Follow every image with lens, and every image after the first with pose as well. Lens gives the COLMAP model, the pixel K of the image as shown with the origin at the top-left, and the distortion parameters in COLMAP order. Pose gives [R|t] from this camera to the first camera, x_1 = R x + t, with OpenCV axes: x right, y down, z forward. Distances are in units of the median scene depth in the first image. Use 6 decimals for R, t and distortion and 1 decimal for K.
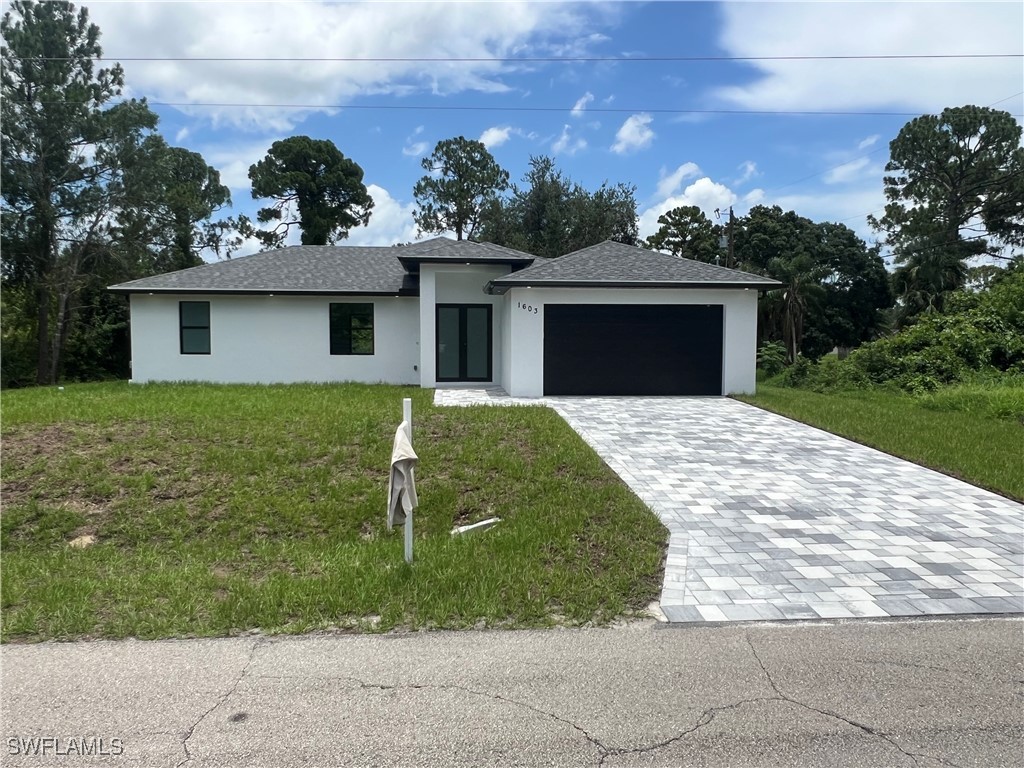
lens RADIAL K [[734.6, 0, 512.0], [0, 734.6, 384.0], [0, 0, 1]] dist [-0.006007, -0.001390]
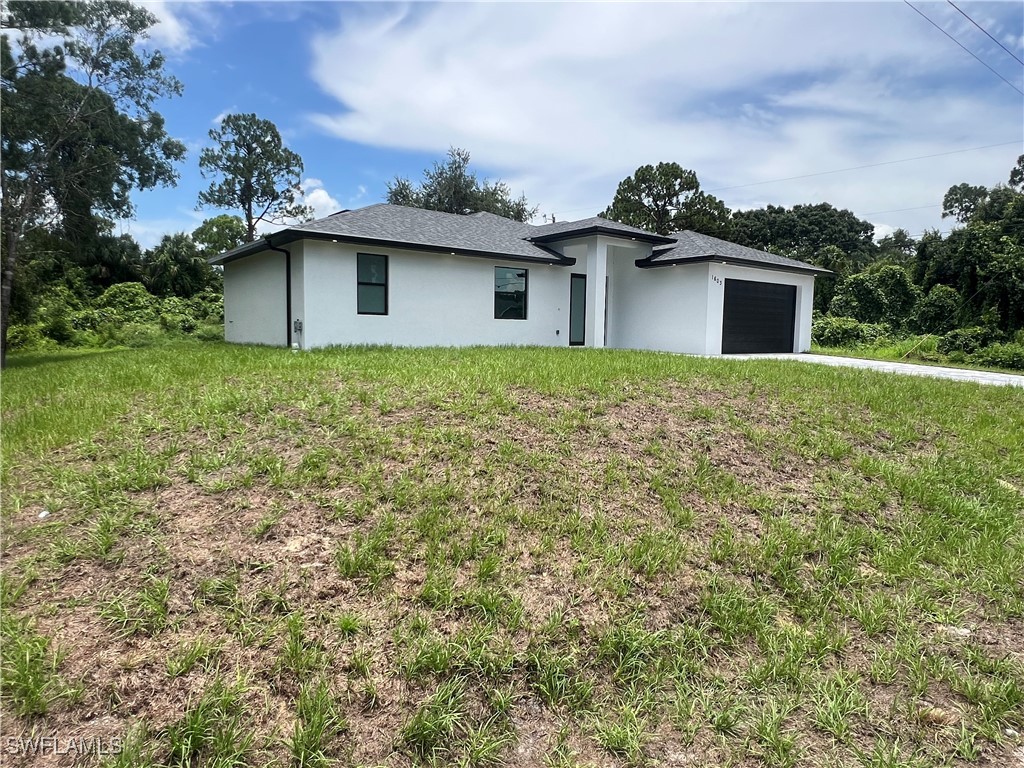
lens RADIAL K [[591.0, 0, 512.0], [0, 591.0, 384.0], [0, 0, 1]] dist [-0.004296, 0.001981]
pose [[0.846744, -0.039006, 0.530569, -0.632944], [0.015846, 0.998715, 0.048133, 0.010328], [-0.531765, -0.032349, 0.846274, 0.292579]]
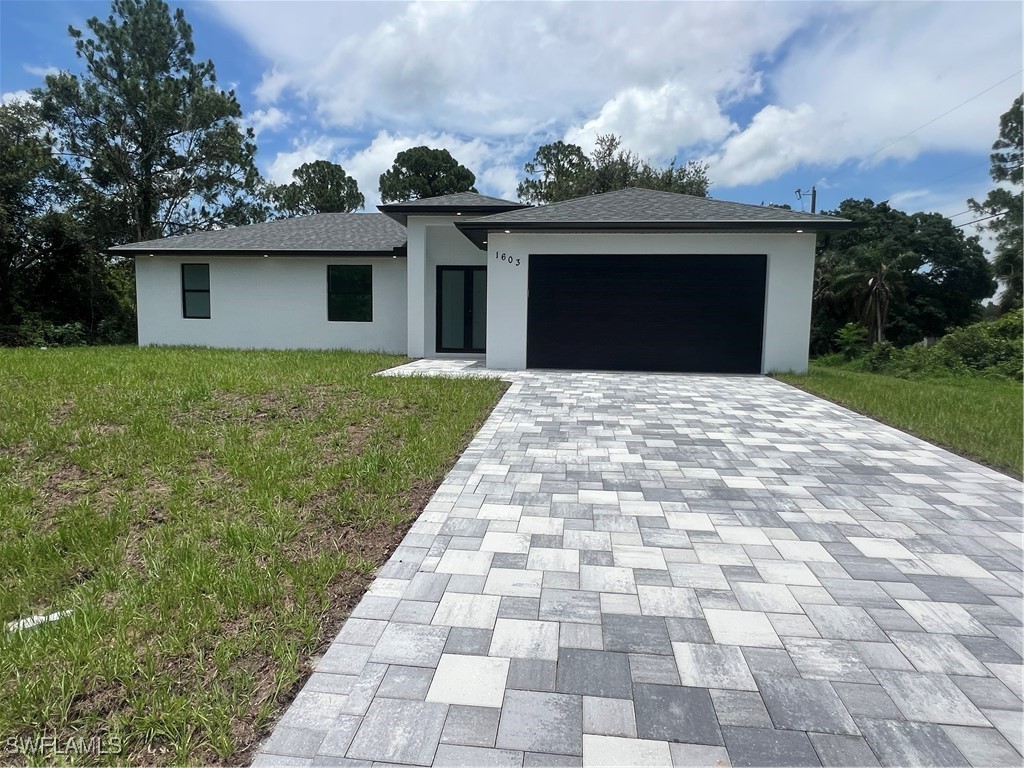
lens RADIAL K [[591.0, 0, 512.0], [0, 591.0, 384.0], [0, 0, 1]] dist [-0.004296, 0.001981]
pose [[0.981116, 0.030561, -0.190990, 0.126193], [-0.024852, 0.999172, 0.032218, 0.010952], [0.191816, -0.026863, 0.981063, 0.289850]]
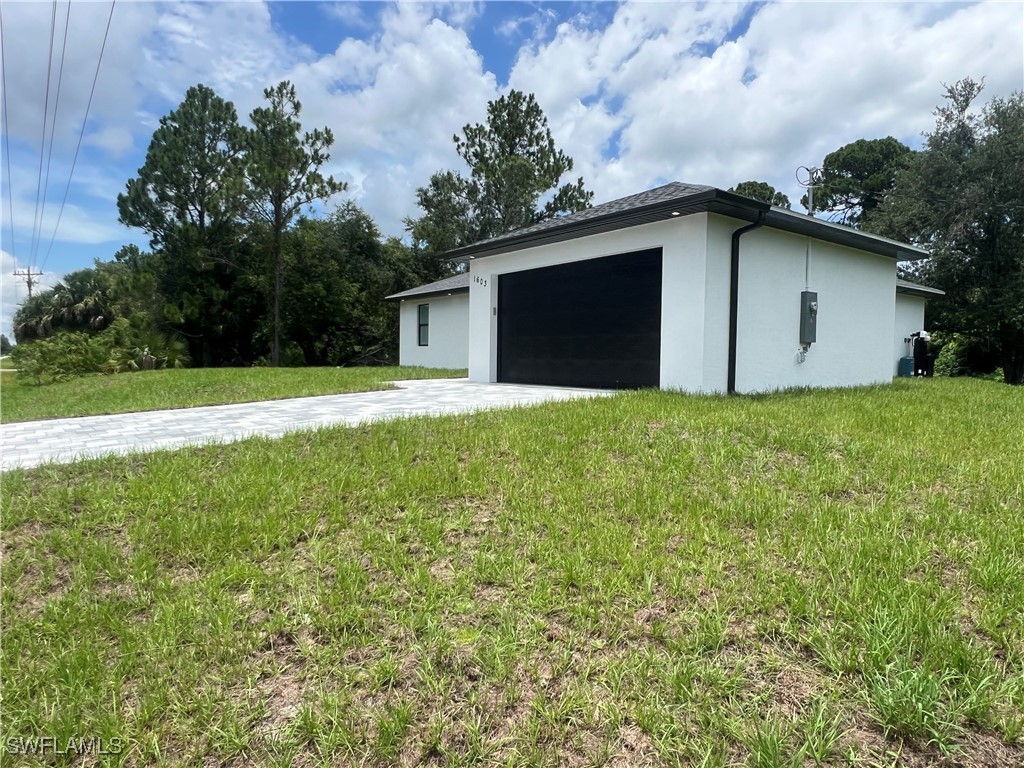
lens RADIAL K [[655.2, 0, 512.0], [0, 655.2, 384.0], [0, 0, 1]] dist [0.003425, 0.001018]
pose [[0.529079, 0.035083, -0.847847, 0.577701], [-0.062842, 0.998021, 0.002082, 0.012509], [0.846242, 0.052179, 0.530237, 0.504514]]
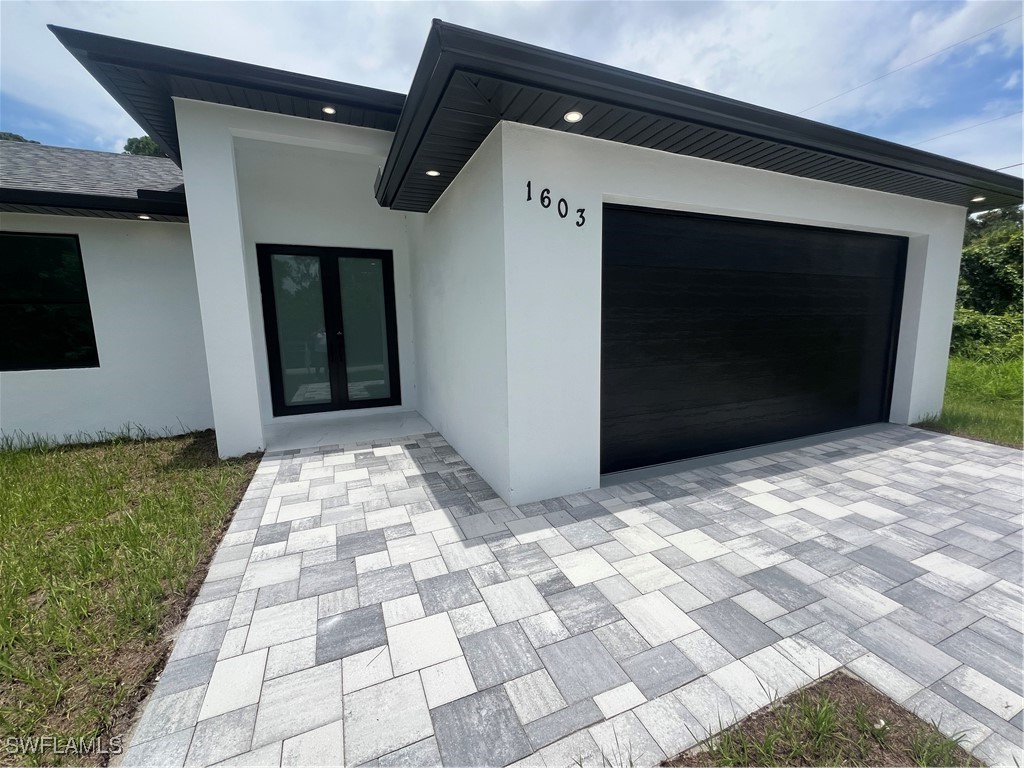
lens RADIAL K [[422.8, 0, 512.0], [0, 422.8, 384.0], [0, 0, 1]] dist [0.008446, -0.000170]
pose [[0.946124, -0.064297, 0.317357, -0.045833], [0.038421, 0.995455, 0.087139, -0.040115], [-0.321518, -0.070251, 0.944294, 0.685827]]
